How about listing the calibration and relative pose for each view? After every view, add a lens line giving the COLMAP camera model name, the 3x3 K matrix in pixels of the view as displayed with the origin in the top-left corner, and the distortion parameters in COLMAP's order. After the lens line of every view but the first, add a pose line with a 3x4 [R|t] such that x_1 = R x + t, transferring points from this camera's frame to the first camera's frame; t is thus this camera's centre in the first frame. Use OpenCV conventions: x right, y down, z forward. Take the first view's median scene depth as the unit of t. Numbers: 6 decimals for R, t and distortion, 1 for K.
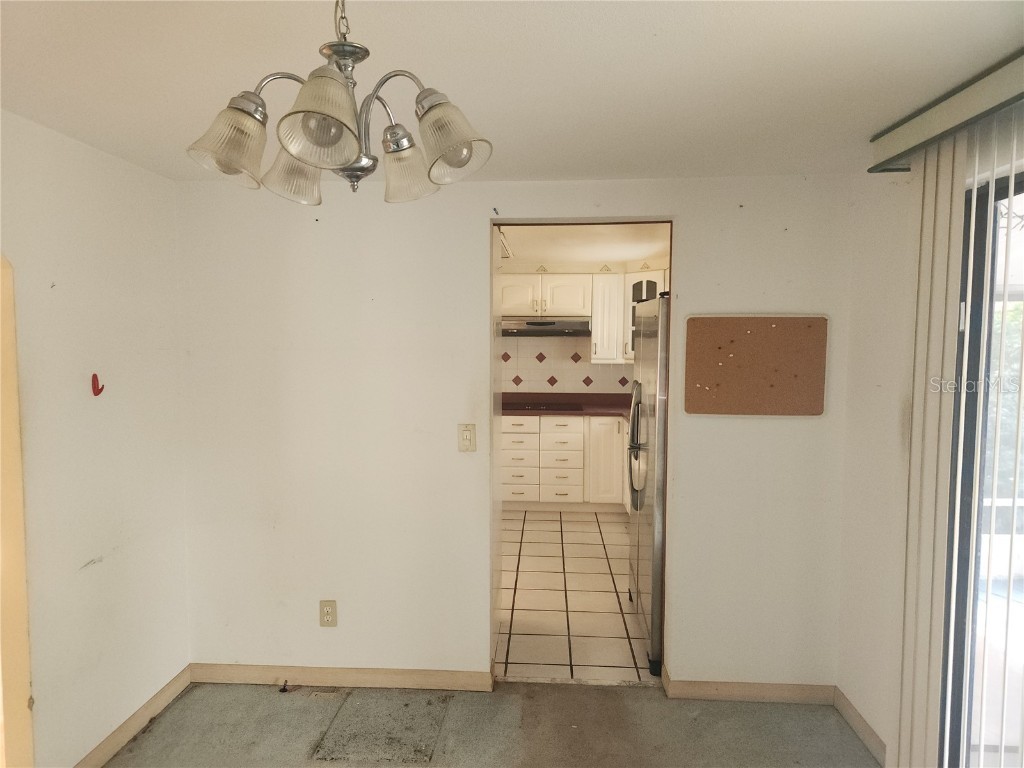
lens RADIAL K [[690.2, 0, 513.4], [0, 690.2, 388.0], [0, 0, 1]] dist [0.068275, -0.059661]
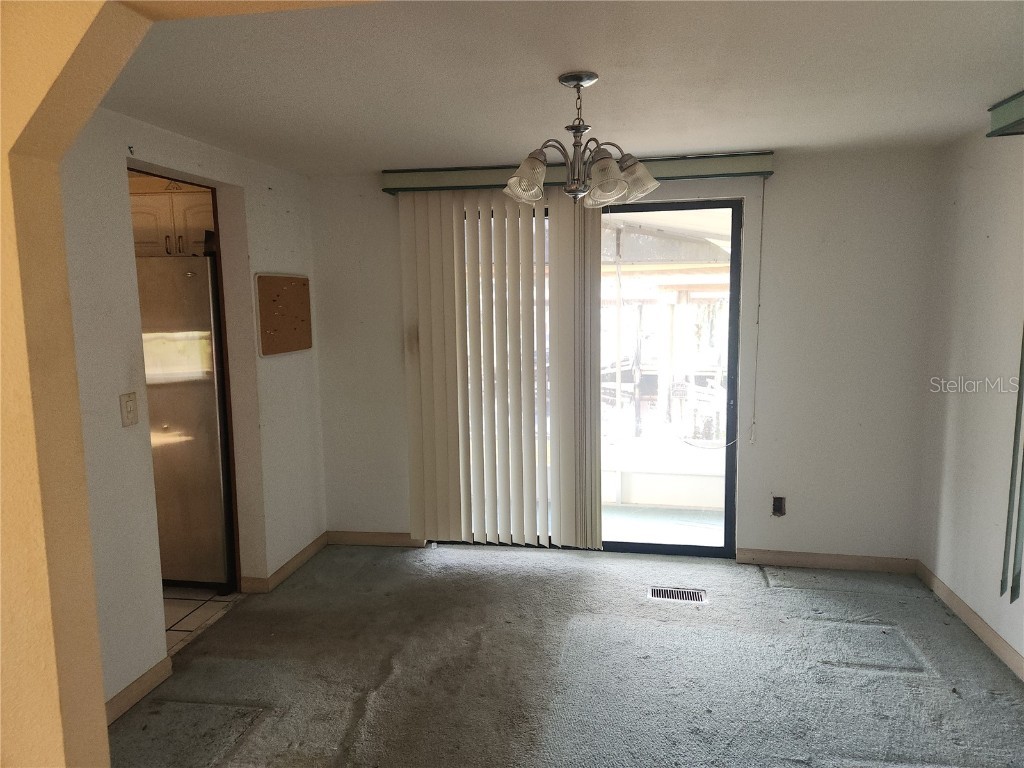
lens RADIAL K [[672.6, 0, 512.0], [0, 672.6, 384.0], [0, 0, 1]] dist [0.049566, -0.051190]
pose [[0.110854, -0.137770, 0.984241, -0.400637], [0.095577, 0.987233, 0.127425, -0.010391], [-0.989230, 0.079945, 0.122606, 0.197860]]
